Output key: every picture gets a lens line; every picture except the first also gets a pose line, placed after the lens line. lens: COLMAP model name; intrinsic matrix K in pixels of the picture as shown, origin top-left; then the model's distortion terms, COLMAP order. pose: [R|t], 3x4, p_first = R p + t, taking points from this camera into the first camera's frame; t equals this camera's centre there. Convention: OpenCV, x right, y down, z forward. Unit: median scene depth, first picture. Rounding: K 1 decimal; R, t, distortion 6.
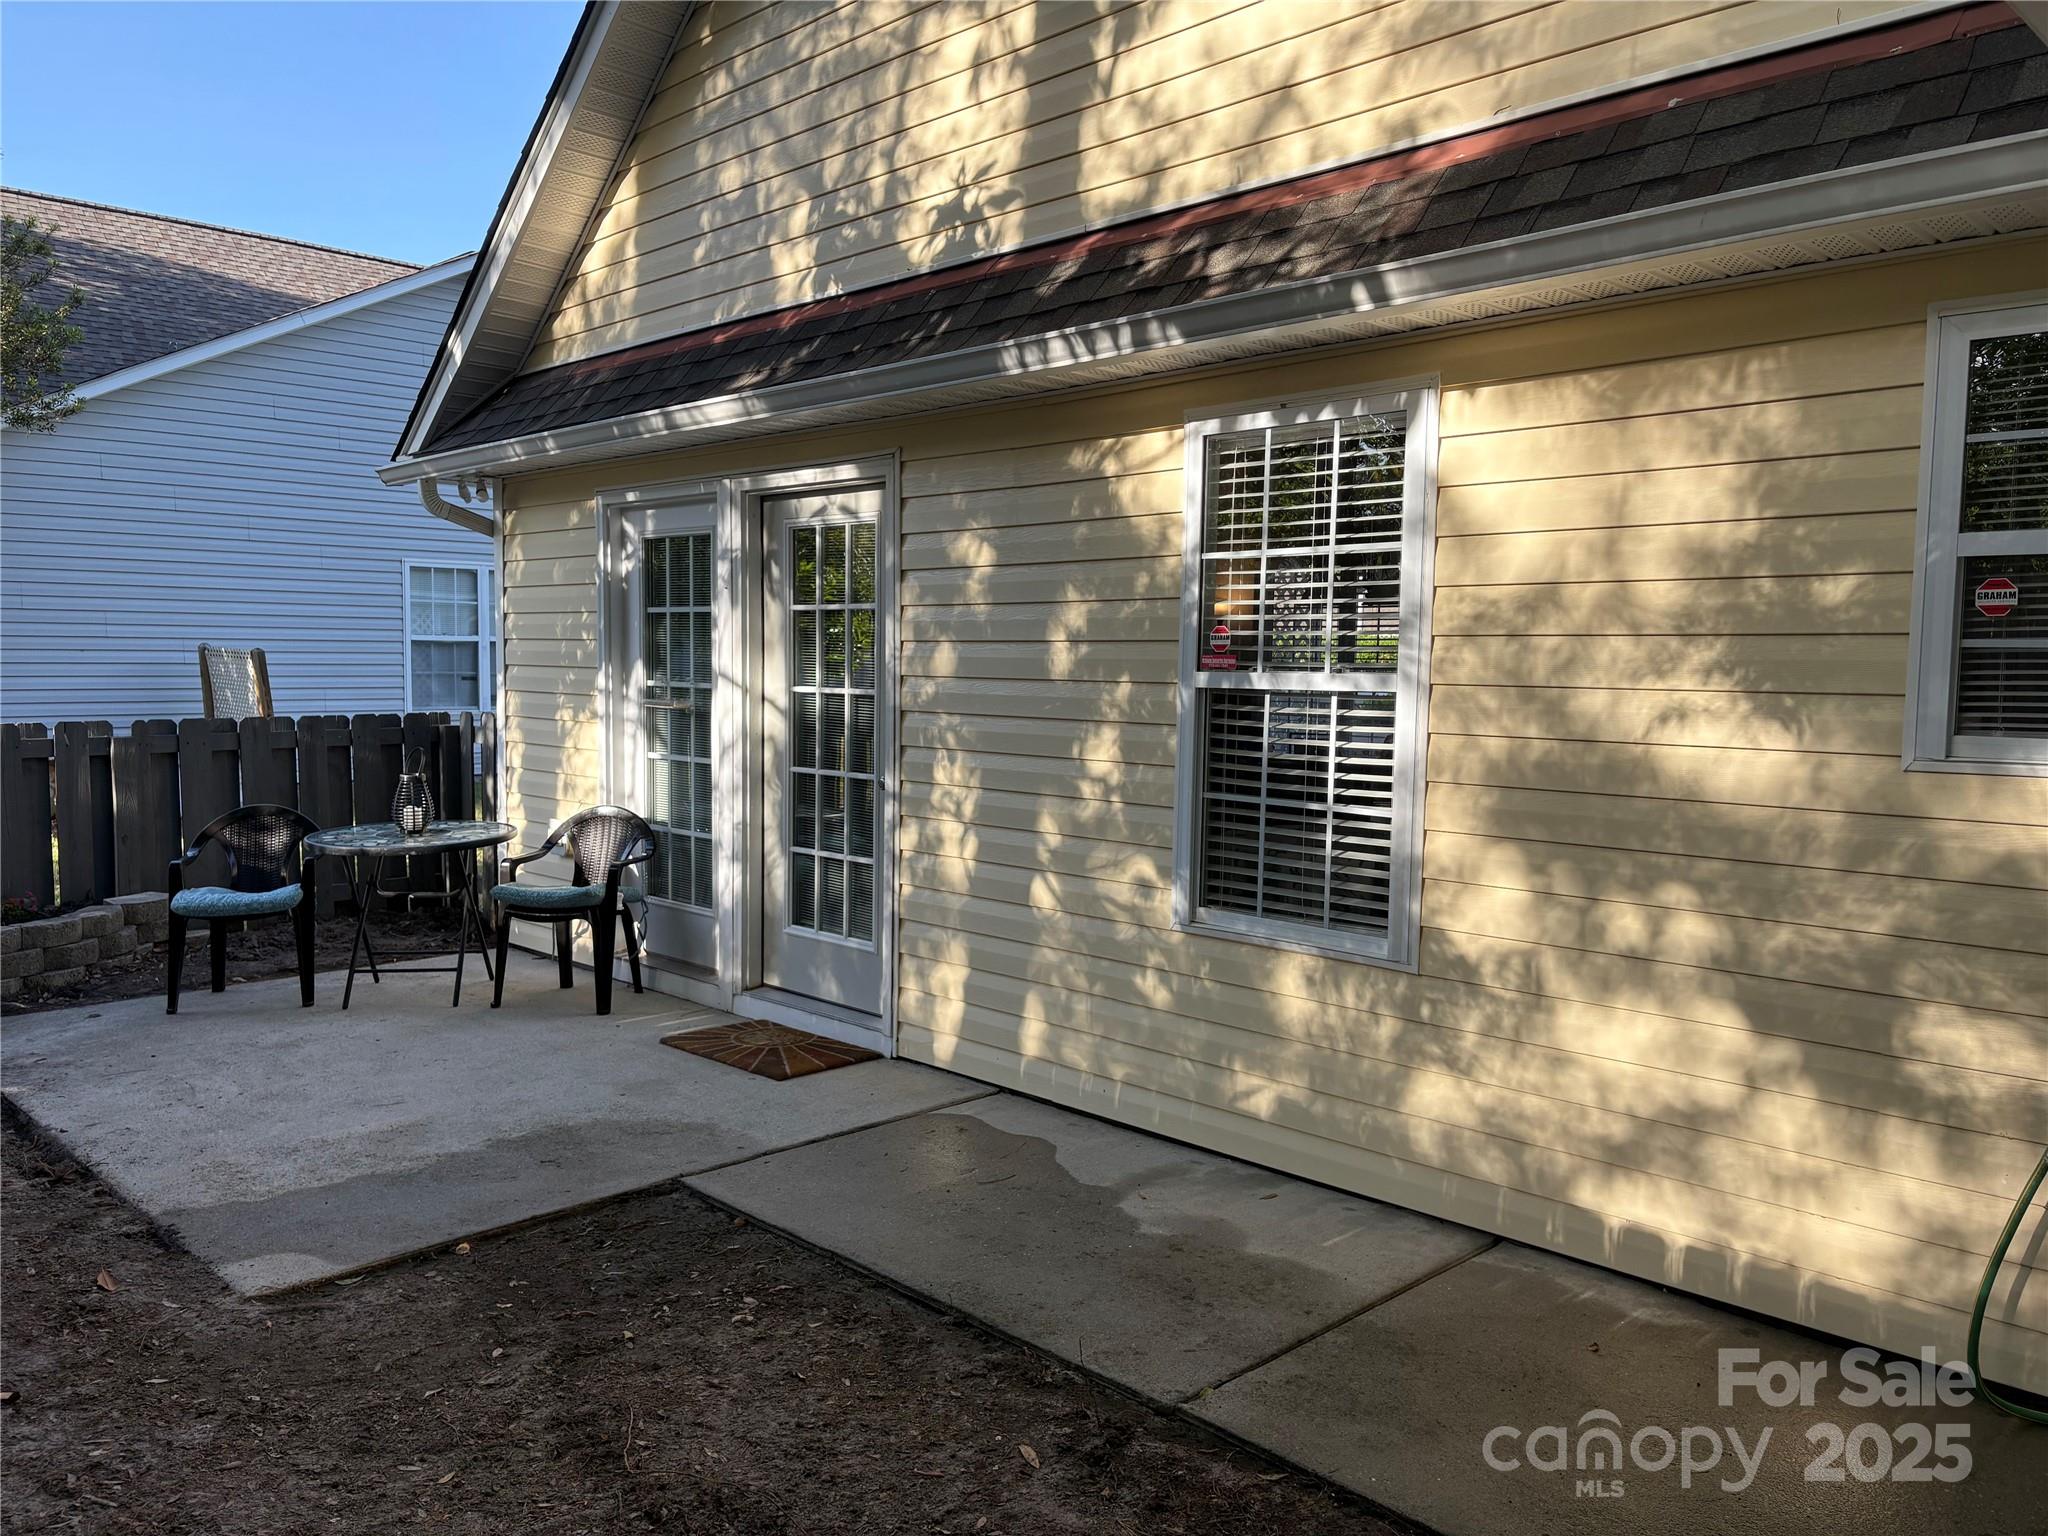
lens RADIAL K [[1503.9, 0, 1024.0], [0, 1503.9, 768.0], [0, 0, 1]] dist [0.091568, -0.154359]
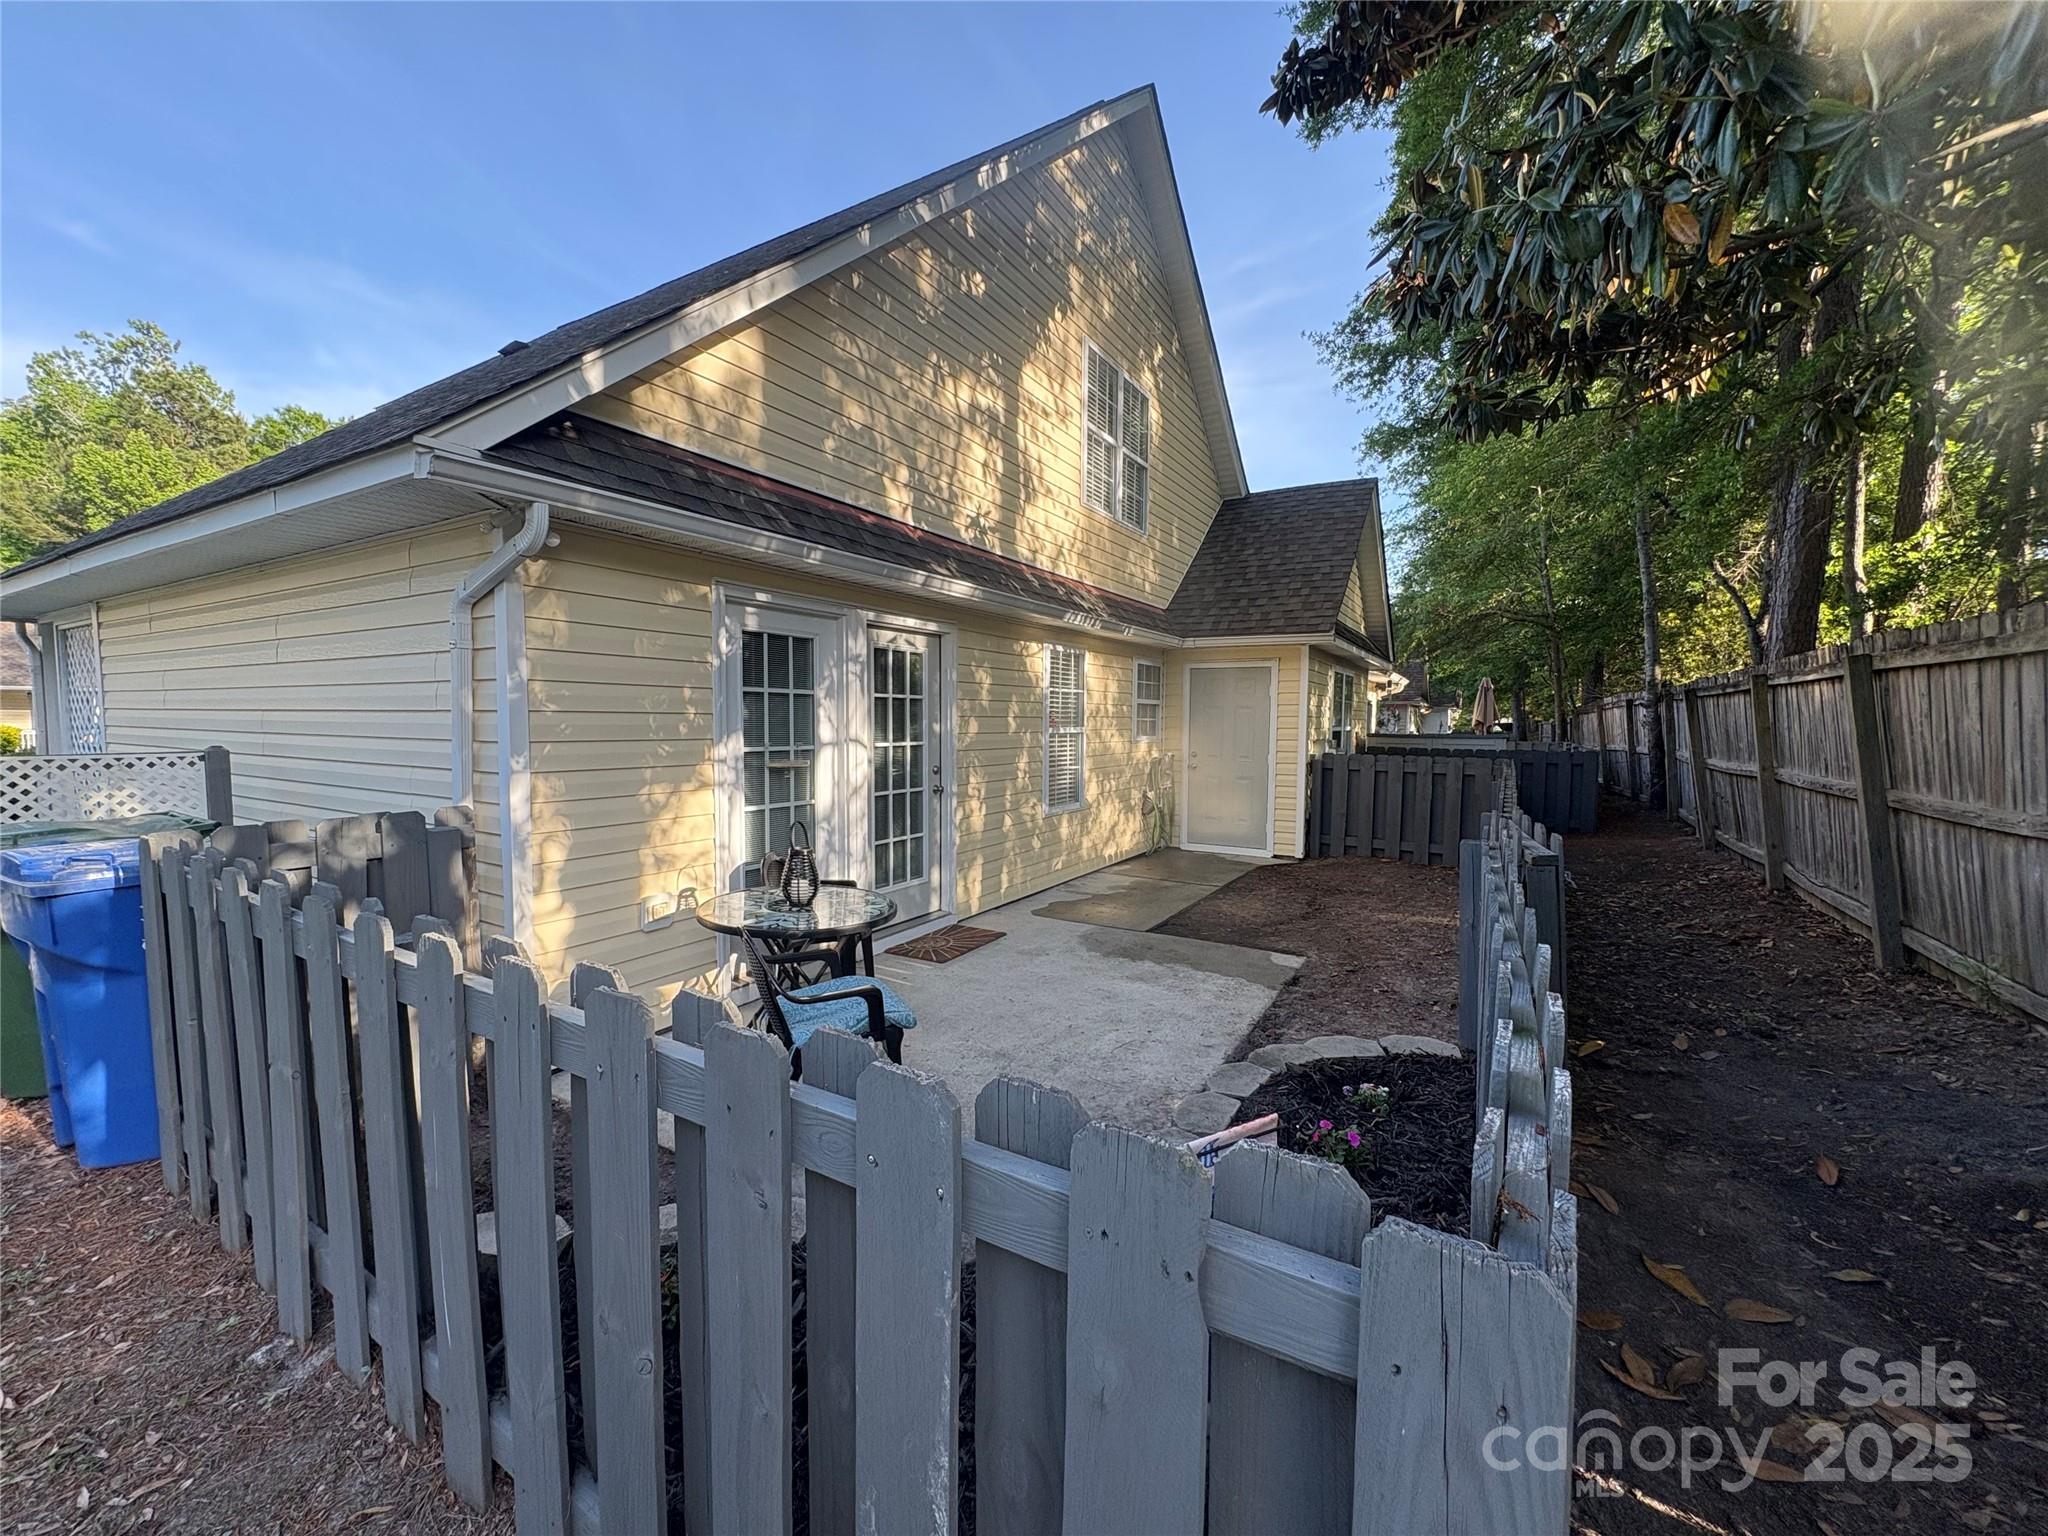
lens RADIAL K [[816.5, 0, 1024.0], [0, 816.5, 768.0], [0, 0, 1]] dist [0.000859, 0.000061]
pose [[-0.251063, -0.068744, 0.965527, -1.190033], [0.062981, 0.994201, 0.087162, -0.108756], [-0.965920, 0.082693, -0.245277, 1.212577]]
